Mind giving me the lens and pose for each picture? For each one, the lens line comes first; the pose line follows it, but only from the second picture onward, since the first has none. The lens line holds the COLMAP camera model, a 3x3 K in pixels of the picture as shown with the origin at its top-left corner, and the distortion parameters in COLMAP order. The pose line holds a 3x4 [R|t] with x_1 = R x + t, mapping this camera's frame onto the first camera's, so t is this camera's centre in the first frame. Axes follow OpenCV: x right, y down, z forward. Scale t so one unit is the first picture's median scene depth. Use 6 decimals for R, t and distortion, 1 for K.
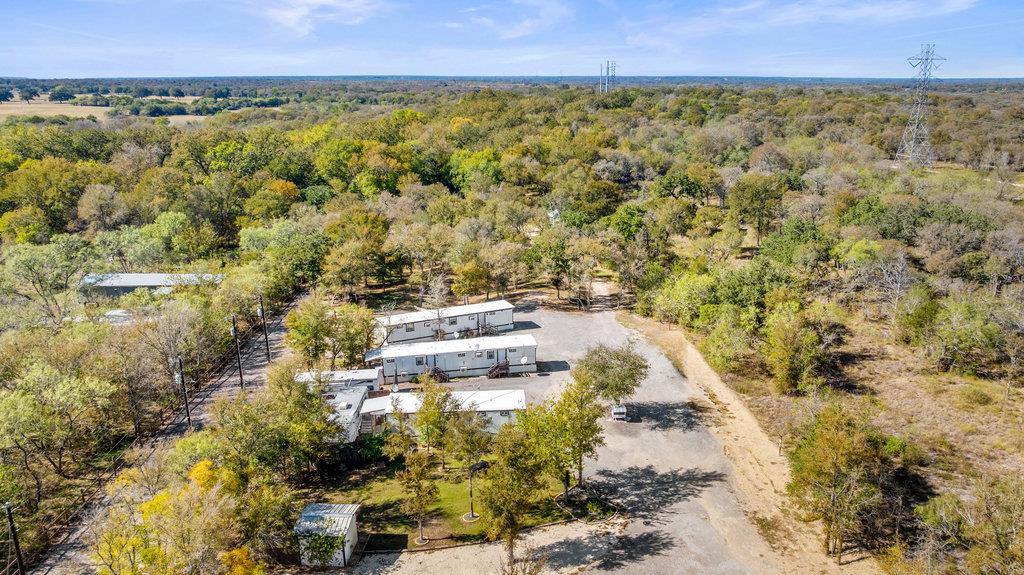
lens RADIAL K [[727.3, 0, 512.0], [0, 727.3, 287.5], [0, 0, 1]] dist [-0.090557, -0.000478]
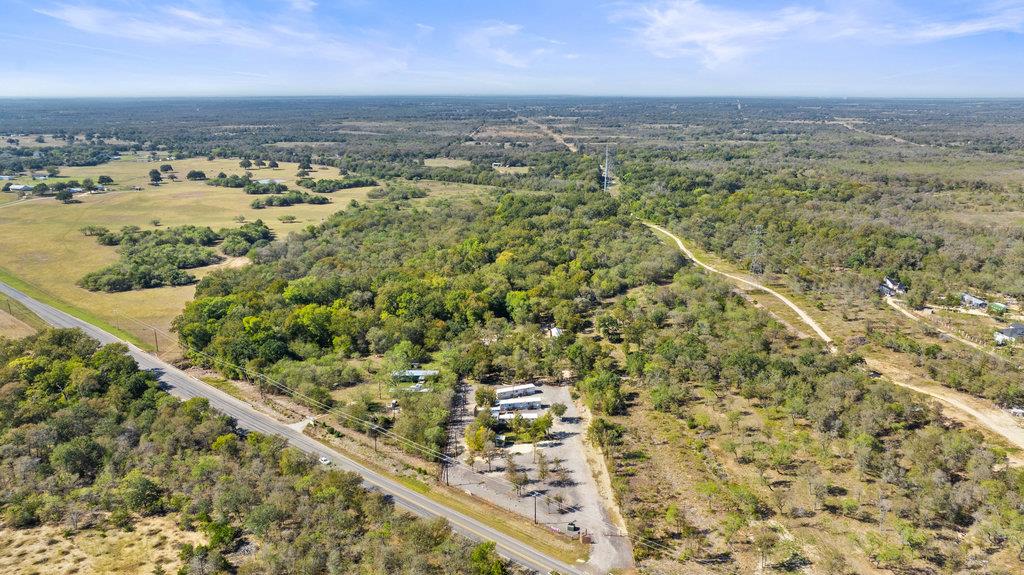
lens RADIAL K [[727.3, 0, 512.0], [0, 727.3, 287.5], [0, 0, 1]] dist [-0.090557, -0.000478]
pose [[0.999493, 0.013004, -0.029073, -0.015060], [-0.013125, 0.999906, -0.003961, -0.506037], [0.029018, 0.004341, 0.999569, -2.847146]]
